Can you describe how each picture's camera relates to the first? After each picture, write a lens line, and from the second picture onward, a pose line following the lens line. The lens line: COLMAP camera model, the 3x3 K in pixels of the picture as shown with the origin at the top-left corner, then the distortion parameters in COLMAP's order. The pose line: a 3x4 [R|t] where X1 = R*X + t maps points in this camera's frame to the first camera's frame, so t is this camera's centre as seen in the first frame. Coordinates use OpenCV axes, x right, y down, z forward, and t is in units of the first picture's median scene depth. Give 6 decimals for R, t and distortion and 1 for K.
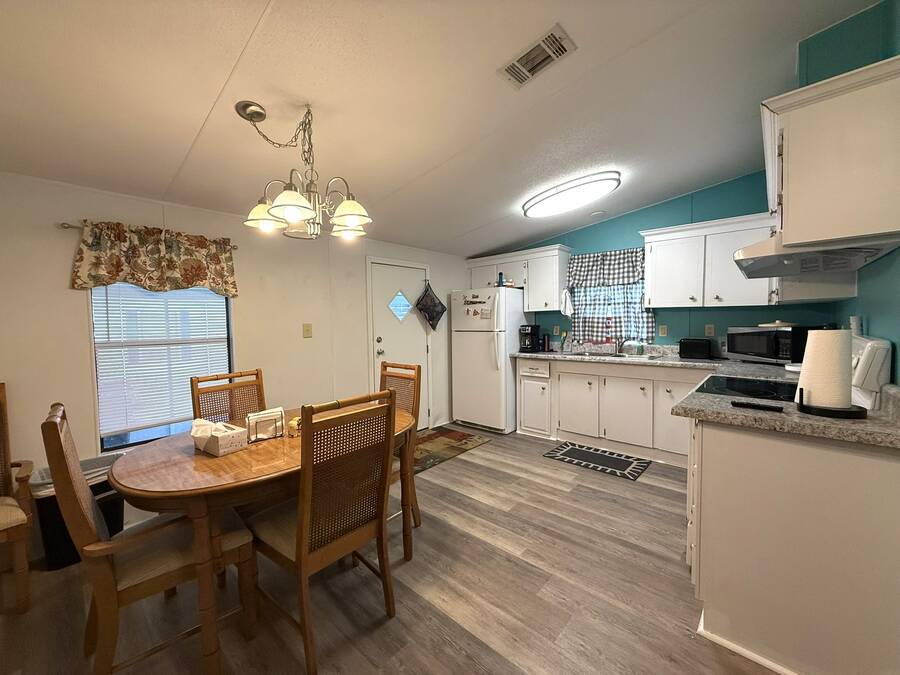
lens RADIAL K [[357.5, 0, 450.0], [0, 357.5, 337.5], [0, 0, 1]] dist [0.000785, 0.000131]
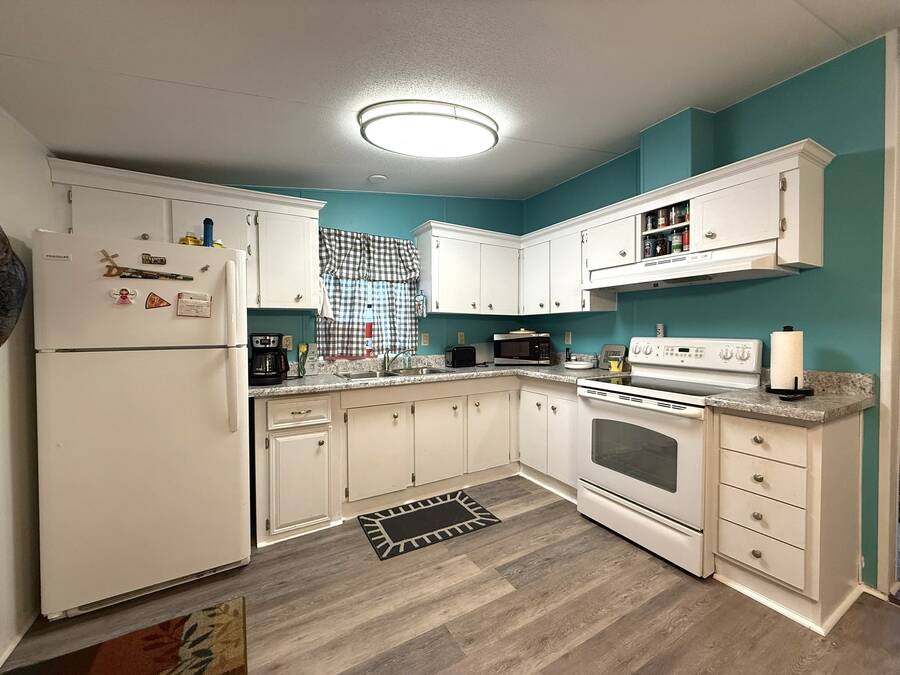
lens RADIAL K [[357.5, 0, 450.0], [0, 357.5, 337.5], [0, 0, 1]] dist [0.000785, 0.000131]
pose [[0.315797, -0.008016, 0.948793, -0.220979], [0.041296, 0.999133, -0.005303, -0.015631], [-0.947928, 0.040856, 0.315854, 0.631612]]
